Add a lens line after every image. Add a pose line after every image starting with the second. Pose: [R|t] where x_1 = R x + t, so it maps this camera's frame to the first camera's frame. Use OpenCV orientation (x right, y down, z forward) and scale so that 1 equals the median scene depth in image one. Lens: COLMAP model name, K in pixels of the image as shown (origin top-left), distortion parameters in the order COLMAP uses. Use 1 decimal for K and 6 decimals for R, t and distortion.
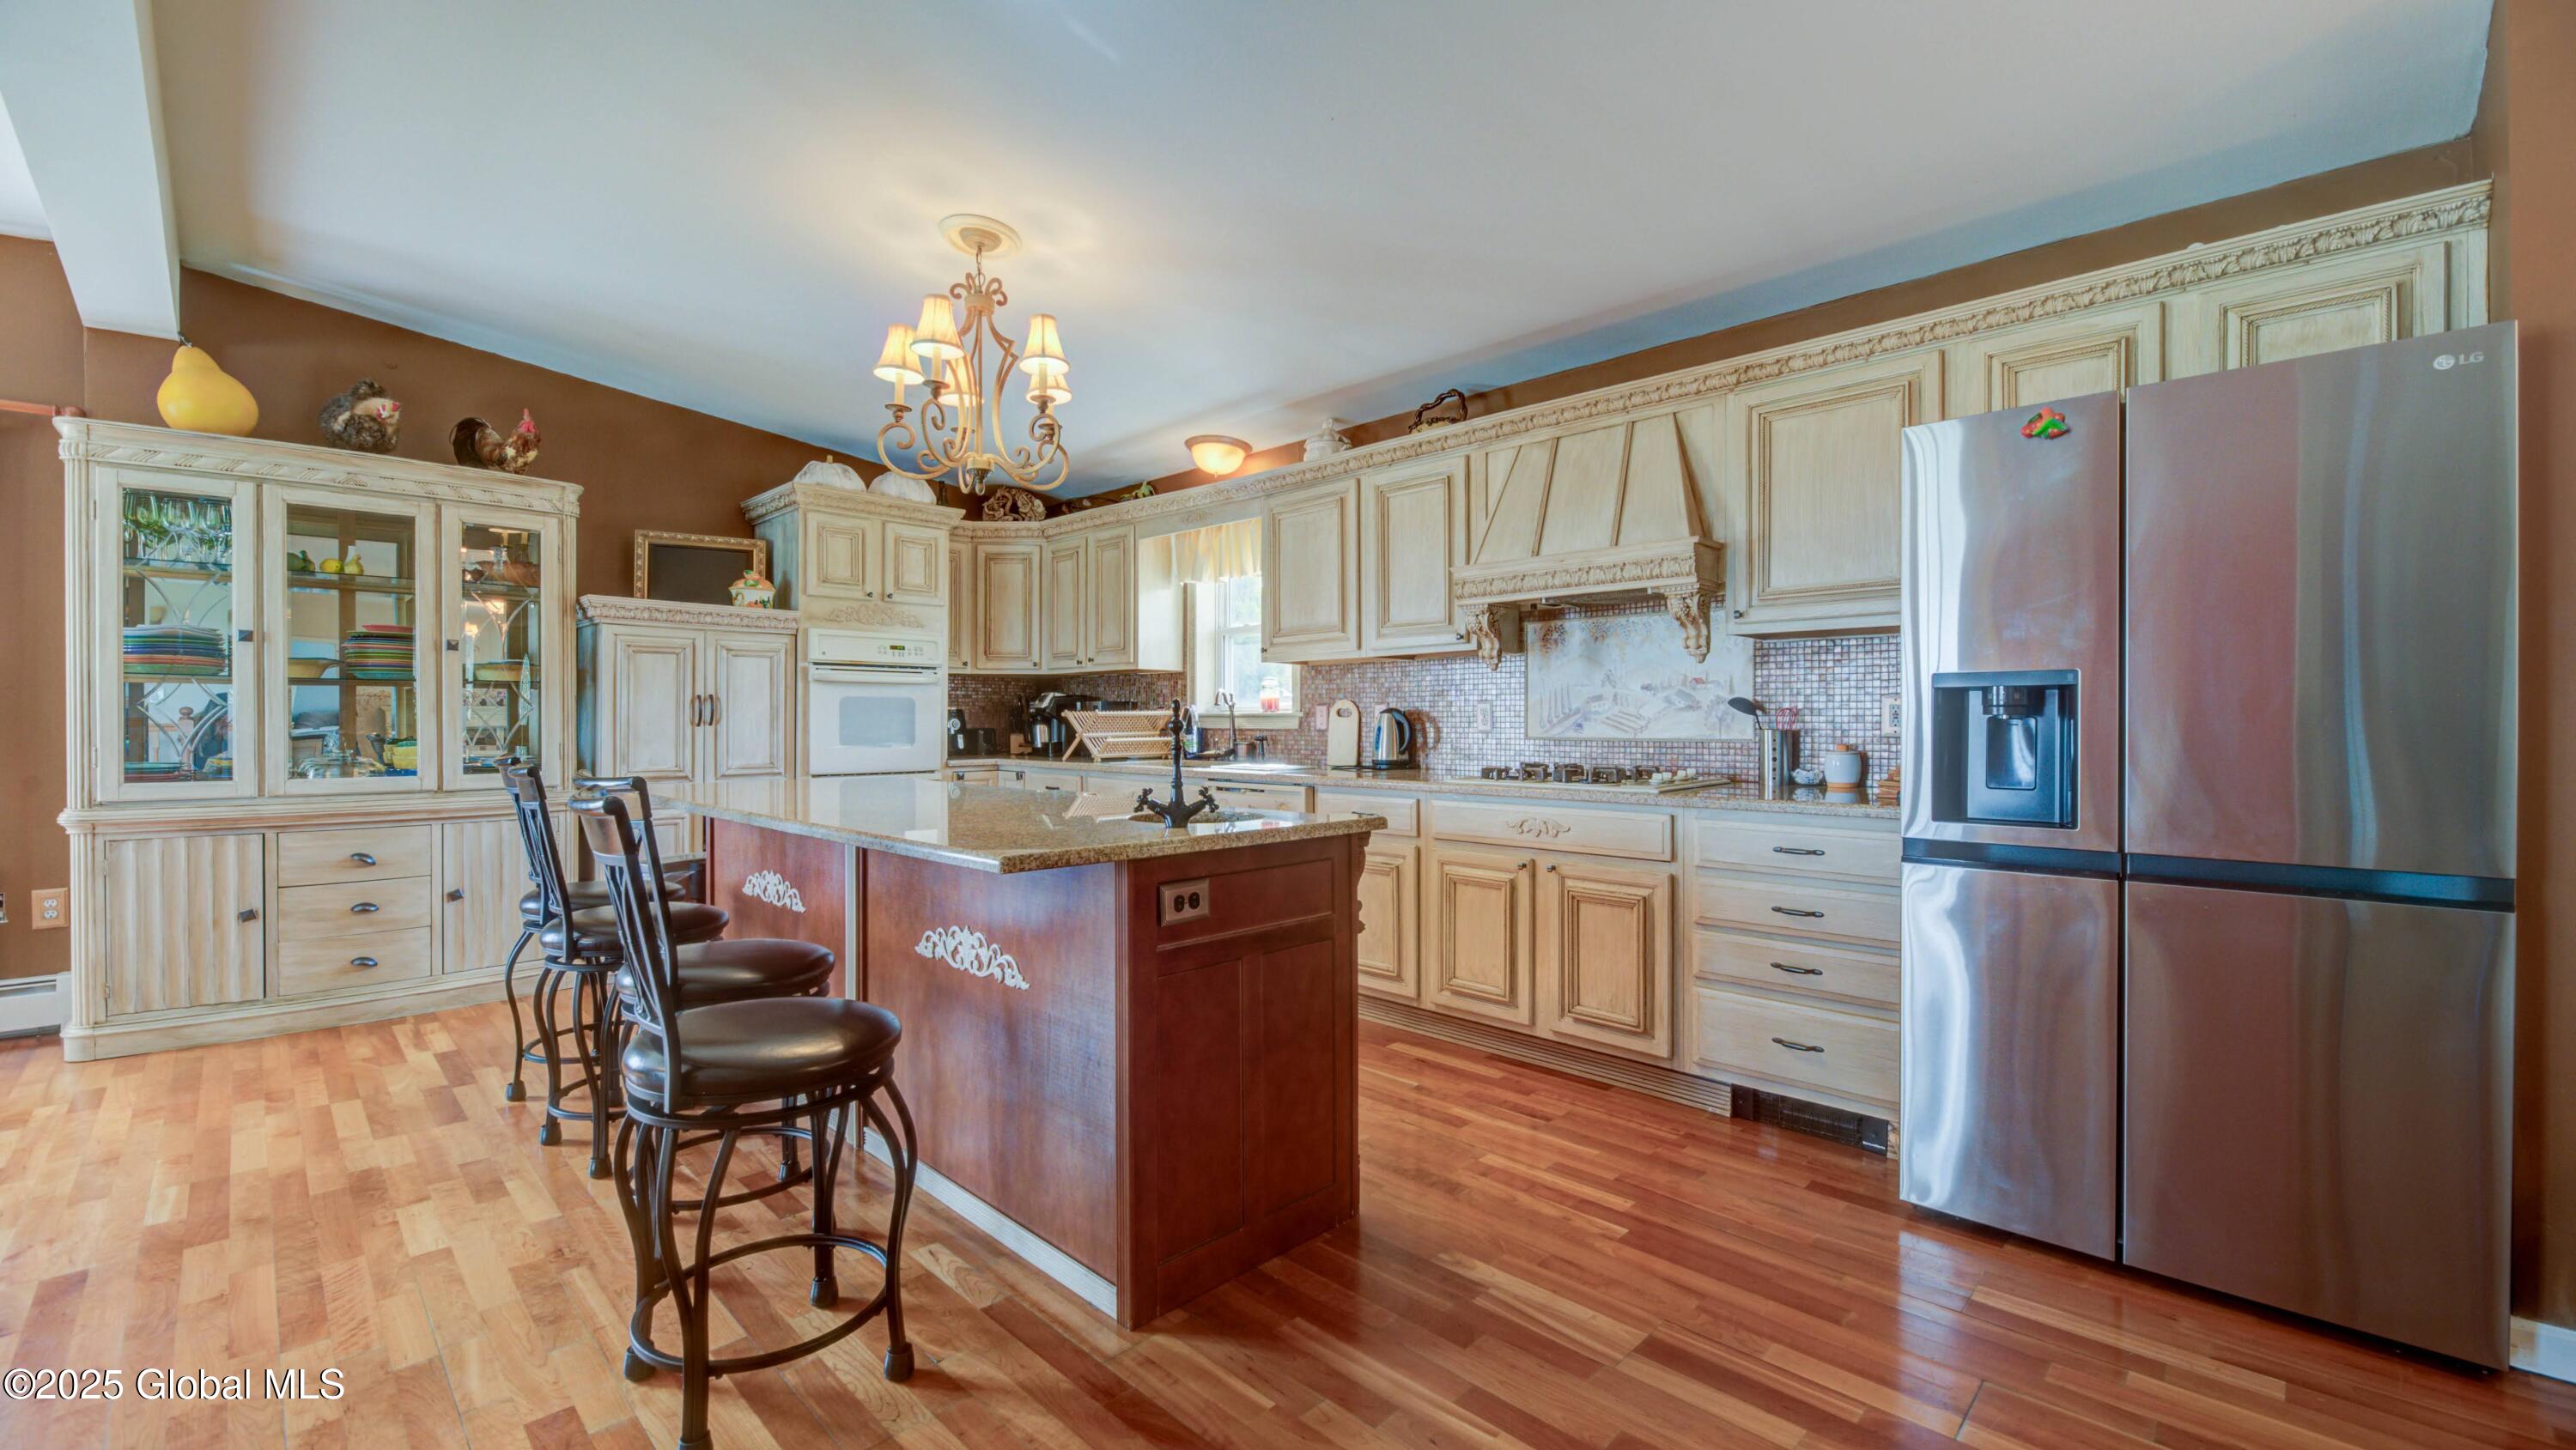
lens RADIAL K [[1051.7, 0, 1305.7], [0, 1051.7, 731.9], [0, 0, 1]] dist [-0.002133, -0.001551]
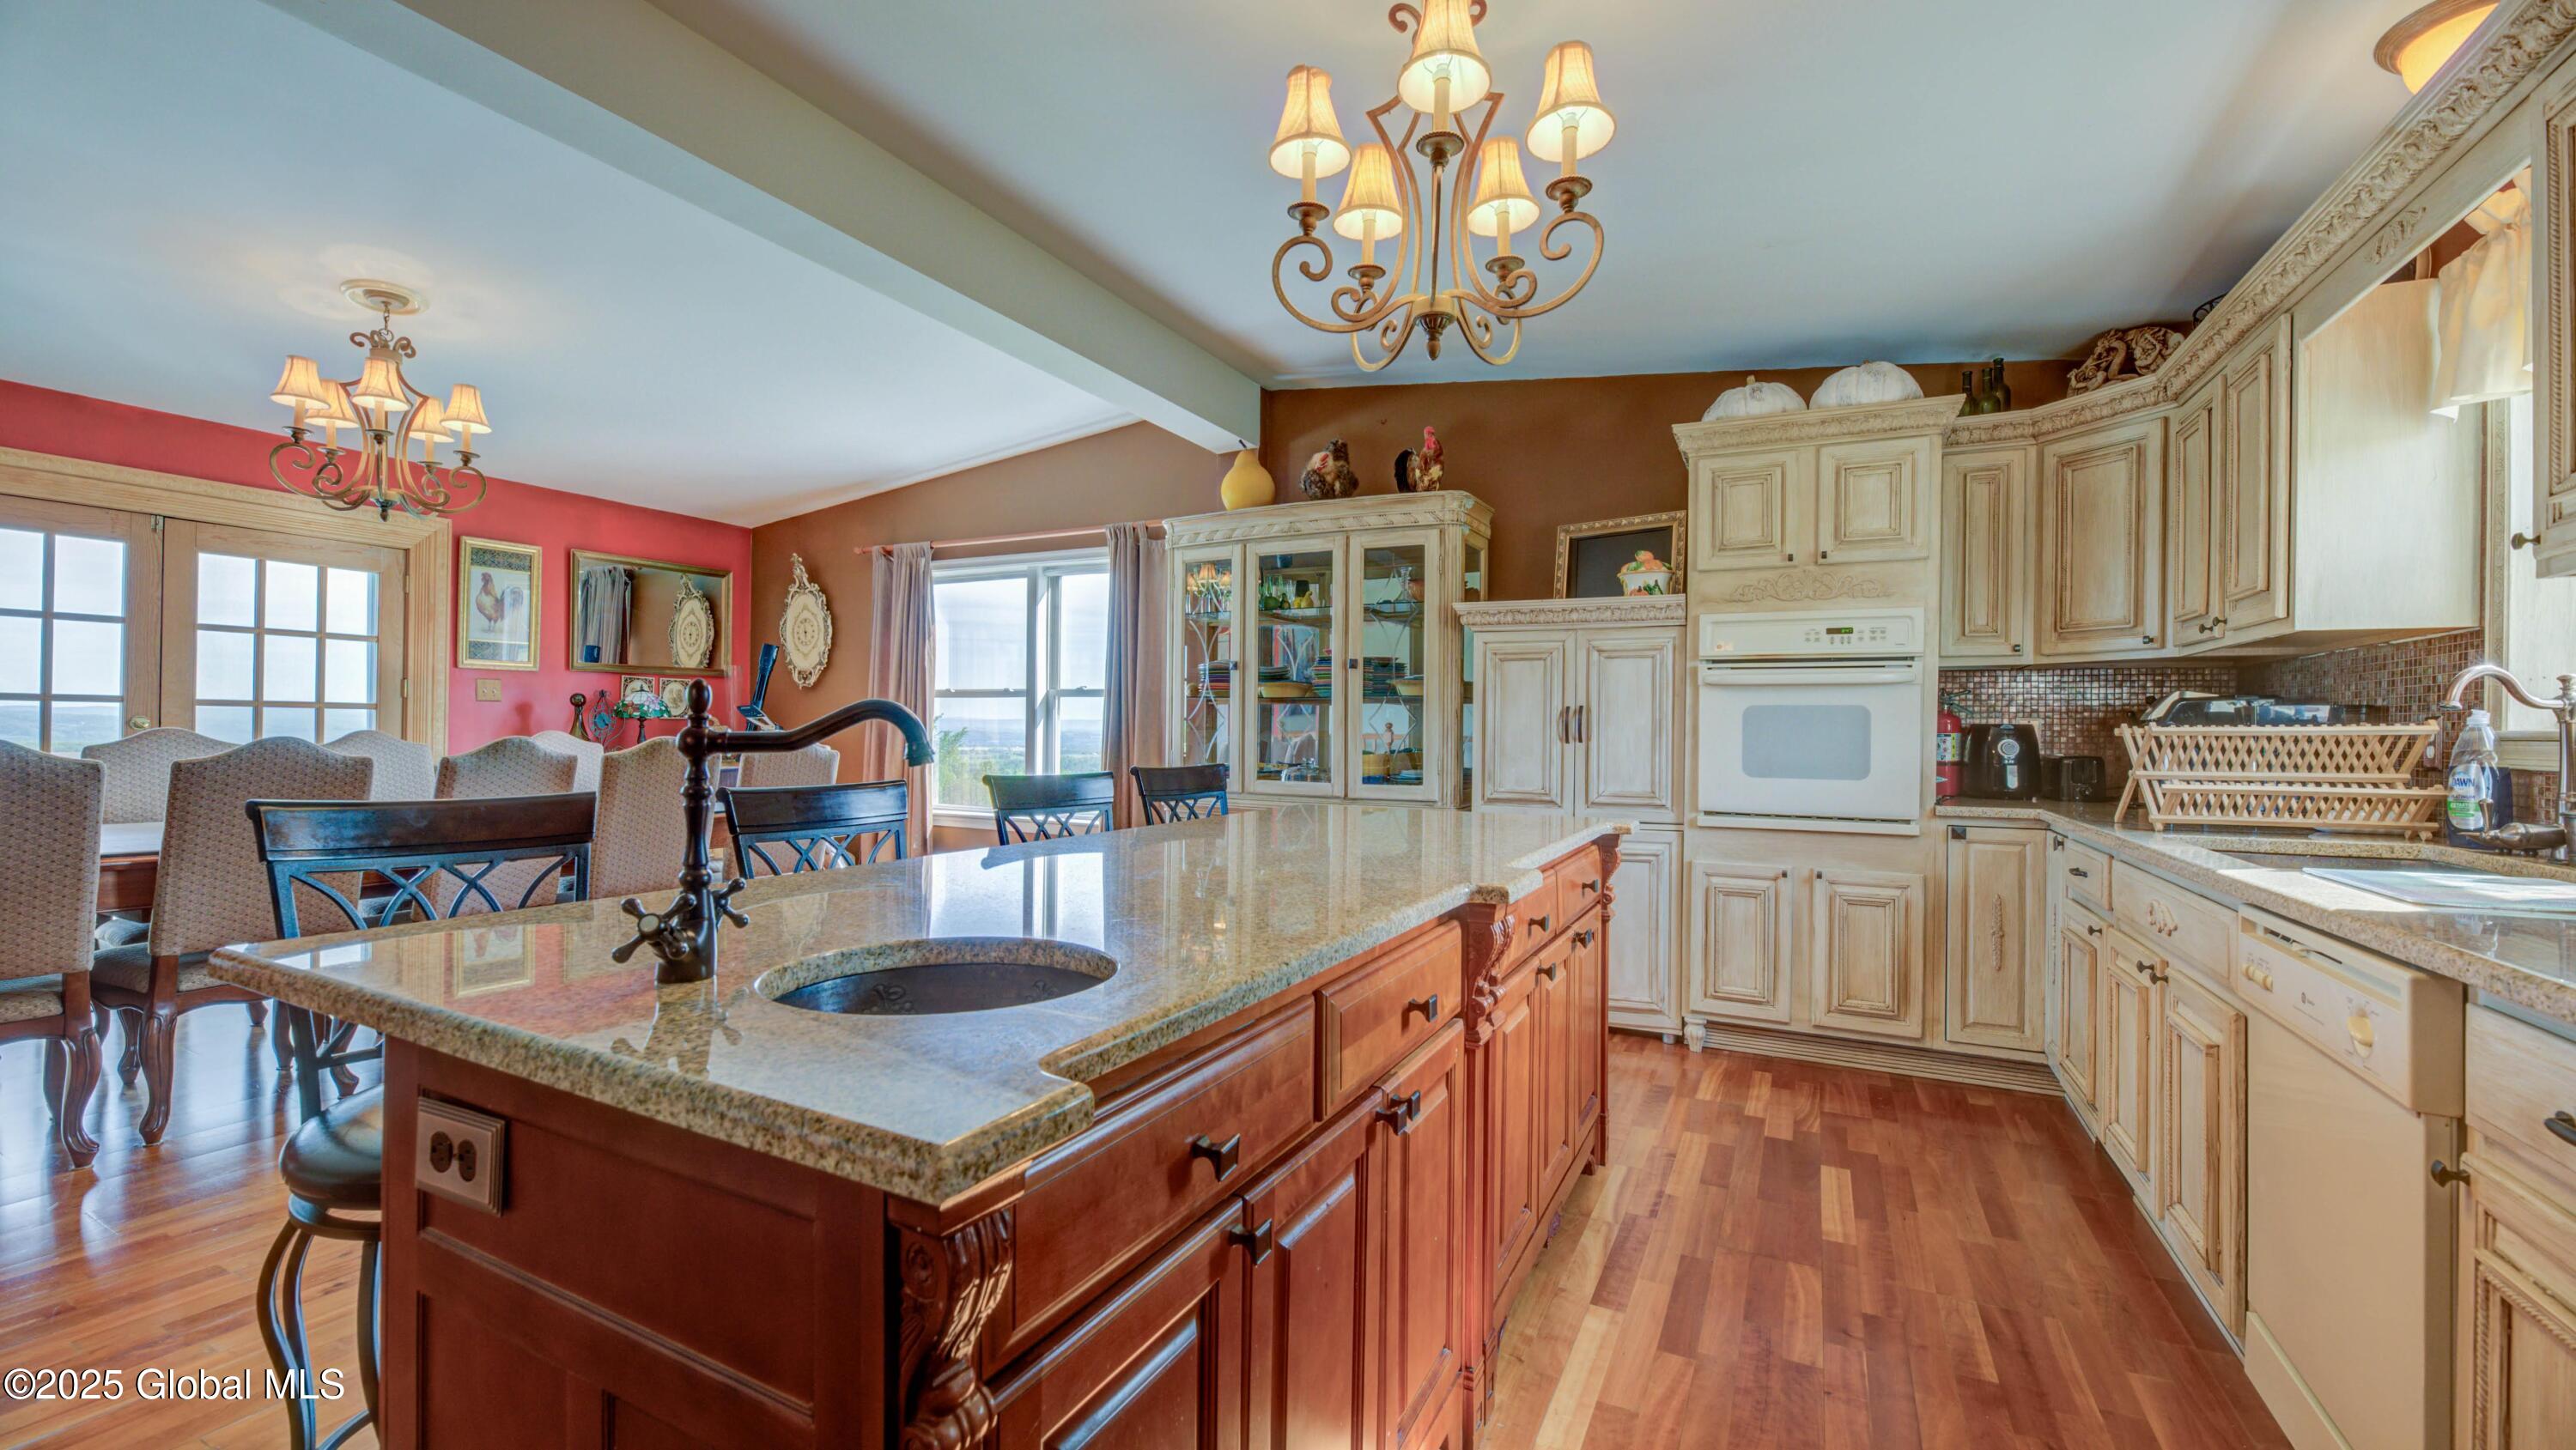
lens RADIAL K [[1051.7, 0, 1266.2], [0, 1051.7, 728.4], [0, 0, 1]] dist [-0.002133, -0.001551]
pose [[0.278065, 0.000172, -0.960562, 0.180132], [-0.022545, 0.999726, -0.006347, -0.007160], [0.960298, 0.023421, 0.277992, 0.562320]]
